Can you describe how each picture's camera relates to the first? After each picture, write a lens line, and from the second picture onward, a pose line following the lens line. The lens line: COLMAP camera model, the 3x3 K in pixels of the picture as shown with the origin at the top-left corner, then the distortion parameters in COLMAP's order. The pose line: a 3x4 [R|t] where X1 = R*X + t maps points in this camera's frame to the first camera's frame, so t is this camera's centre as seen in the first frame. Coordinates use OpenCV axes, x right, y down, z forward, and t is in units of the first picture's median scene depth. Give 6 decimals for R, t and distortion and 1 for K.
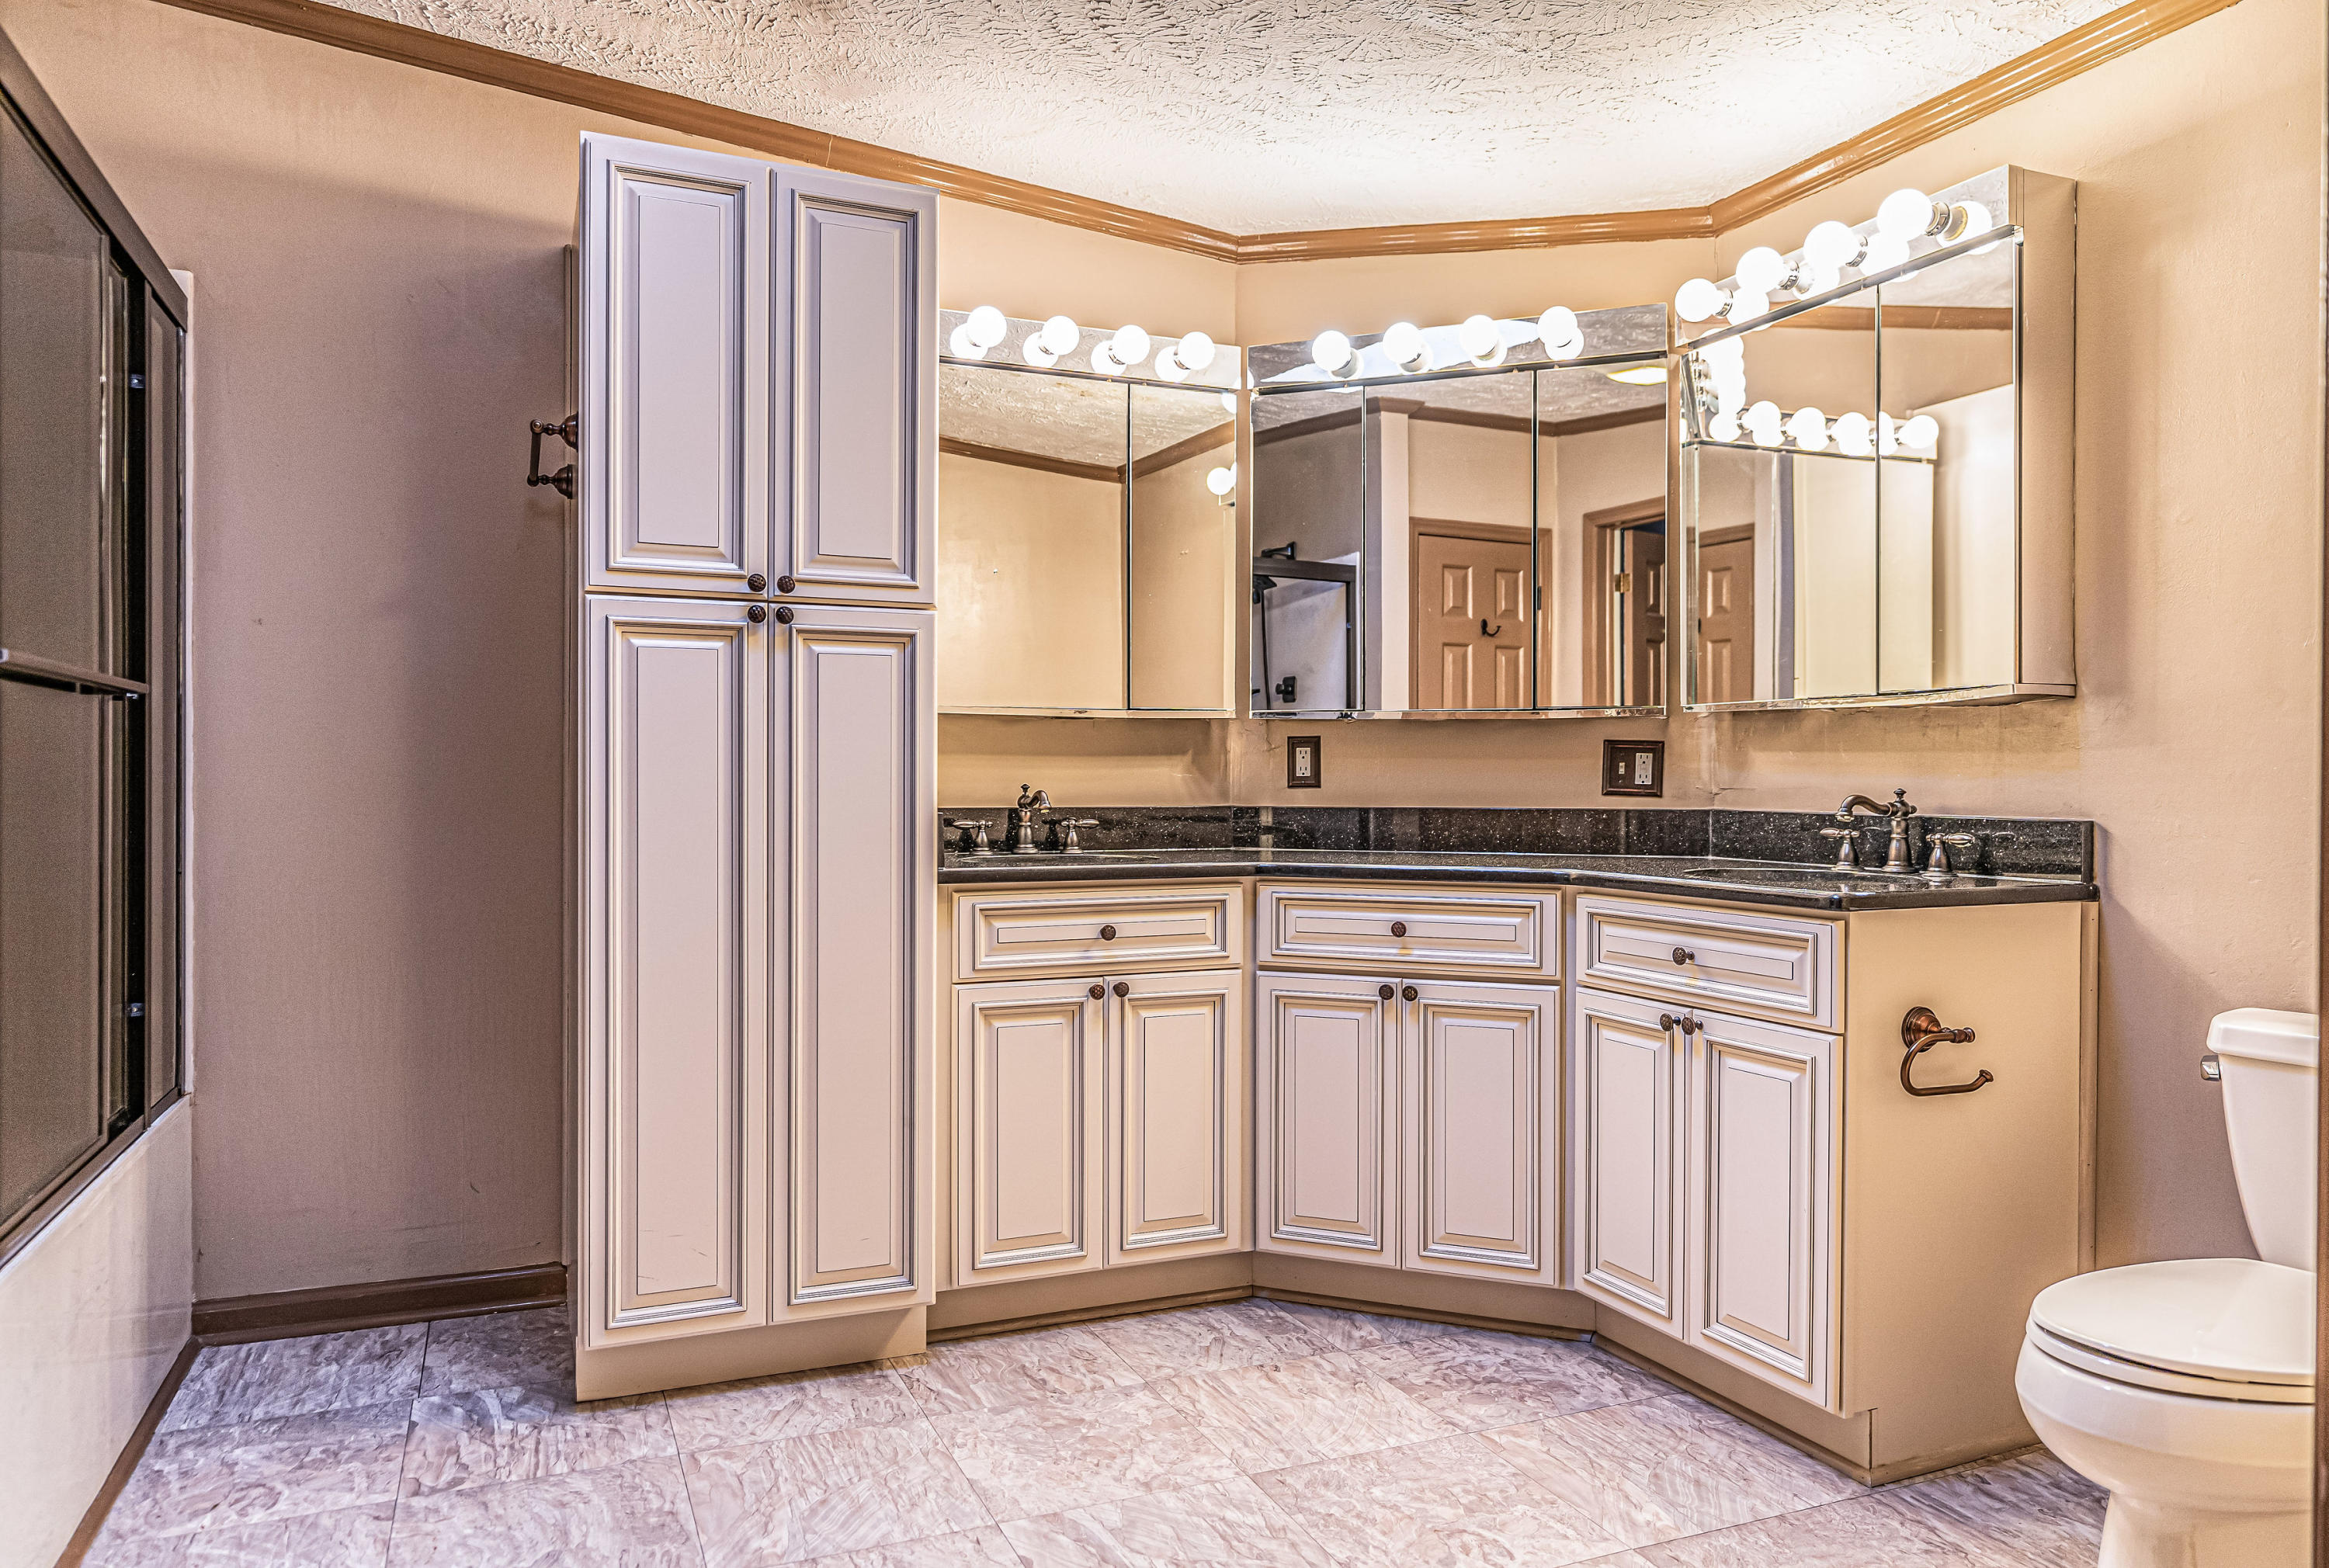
lens RADIAL K [[1550.5, 0, 1161.3], [0, 1550.5, 796.0], [0, 0, 1]] dist [-0.000824, -0.000430]
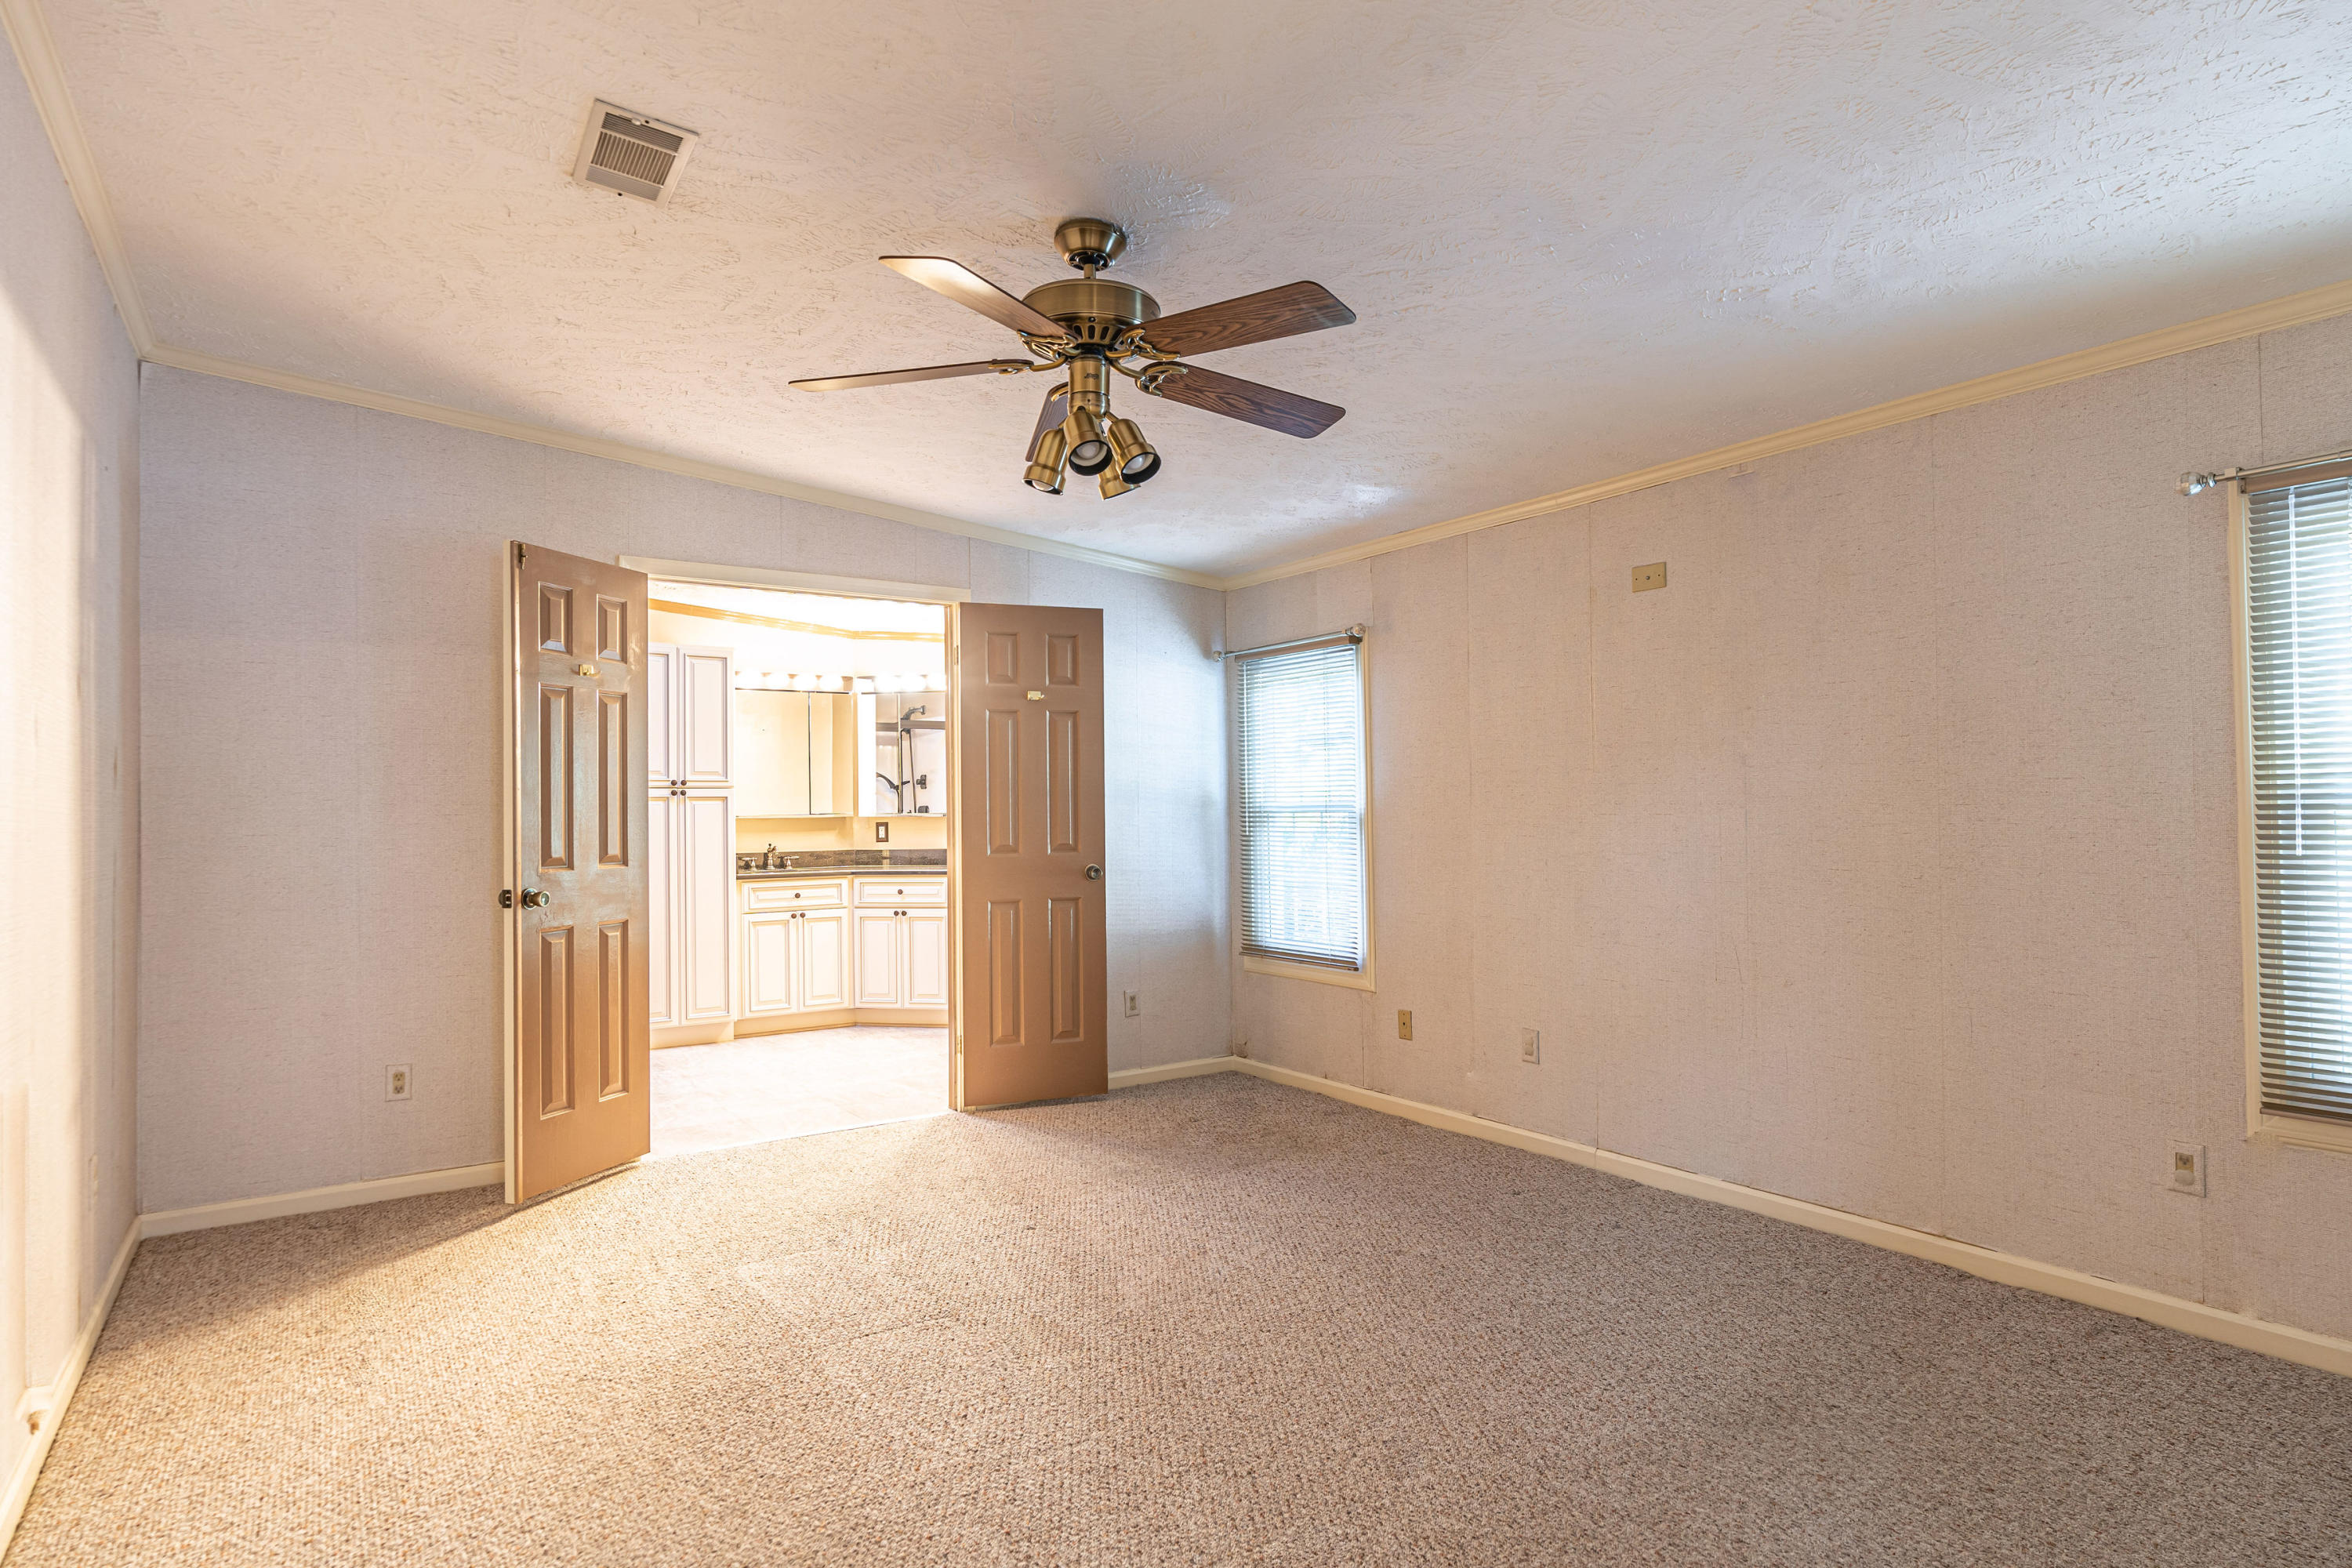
lens RADIAL K [[1271.2, 0, 1161.4], [0, 1271.2, 796.9], [0, 0, 1]] dist [0.004177, 0.000495]
pose [[0.983975, -0.013363, 0.177807, 0.214388], [0.017435, 0.999620, -0.021363, -0.033491], [-0.177454, 0.024121, 0.983834, -1.464641]]
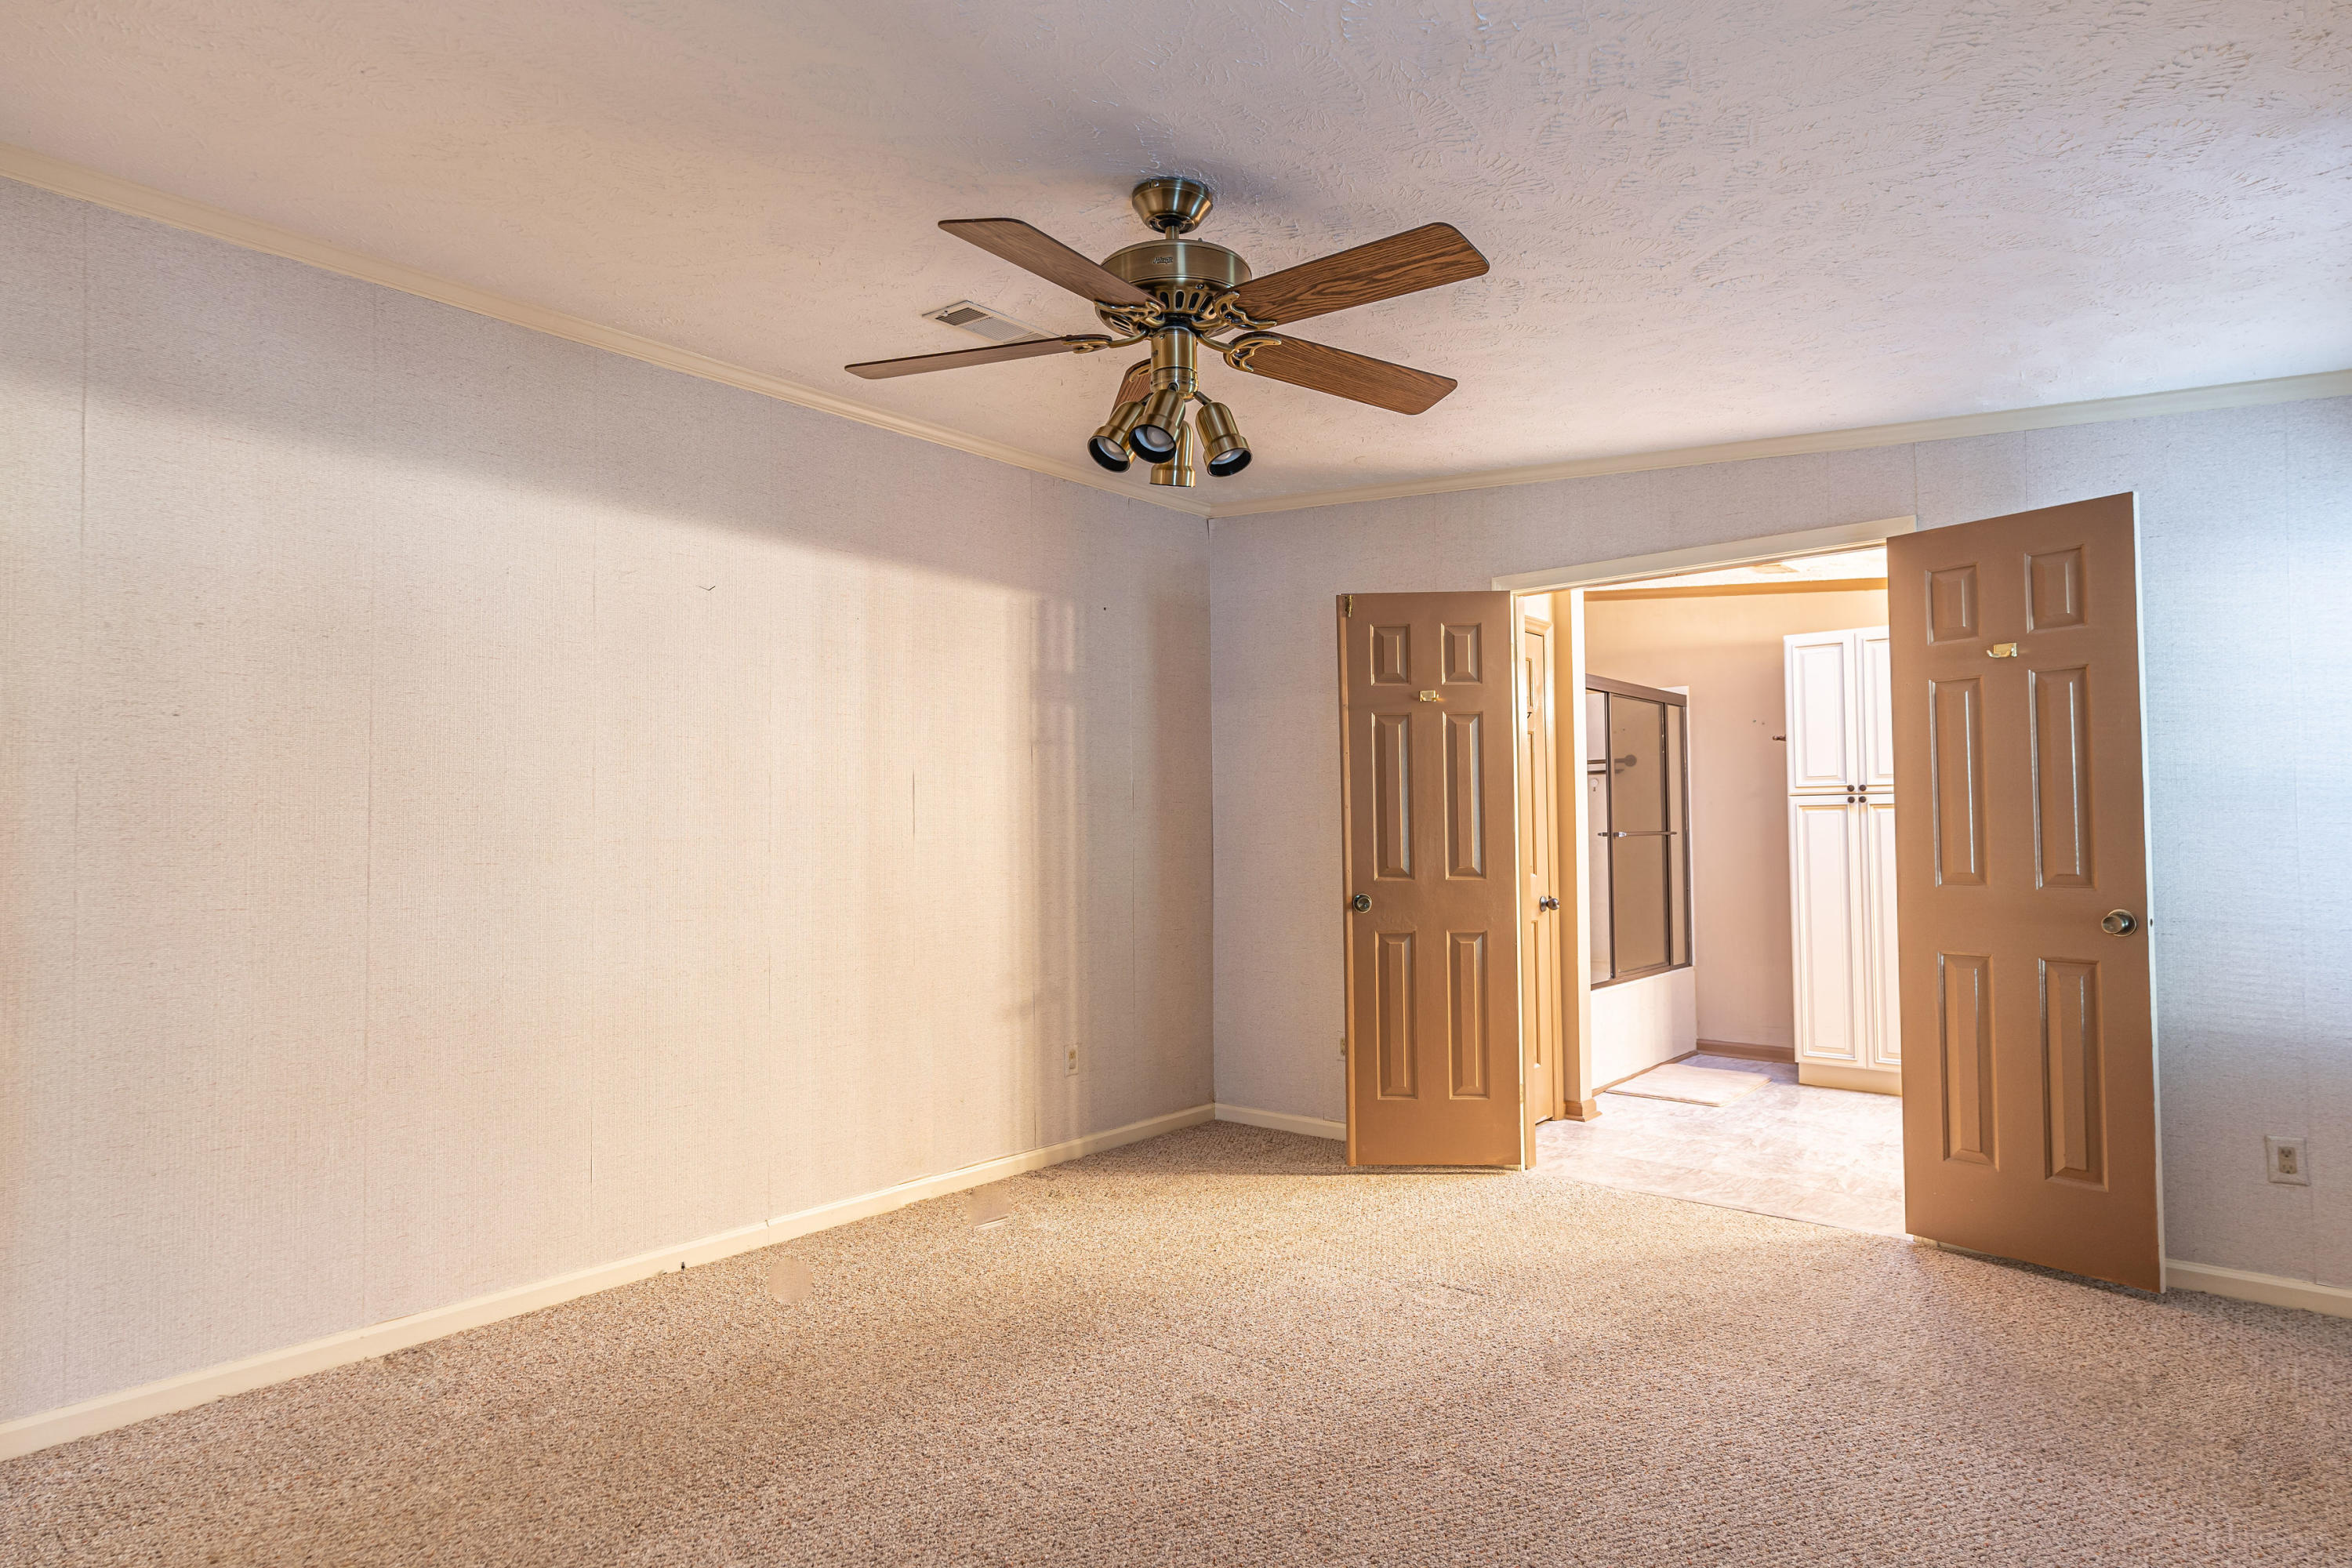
lens RADIAL K [[1271.2, 0, 1157.7], [0, 1271.2, 786.8], [0, 0, 1]] dist [0.004177, 0.000495]
pose [[0.439979, -0.041791, -0.897035, 1.054134], [0.001702, 0.998954, -0.045704, -0.035861], [0.898007, 0.018582, 0.439589, -0.932752]]
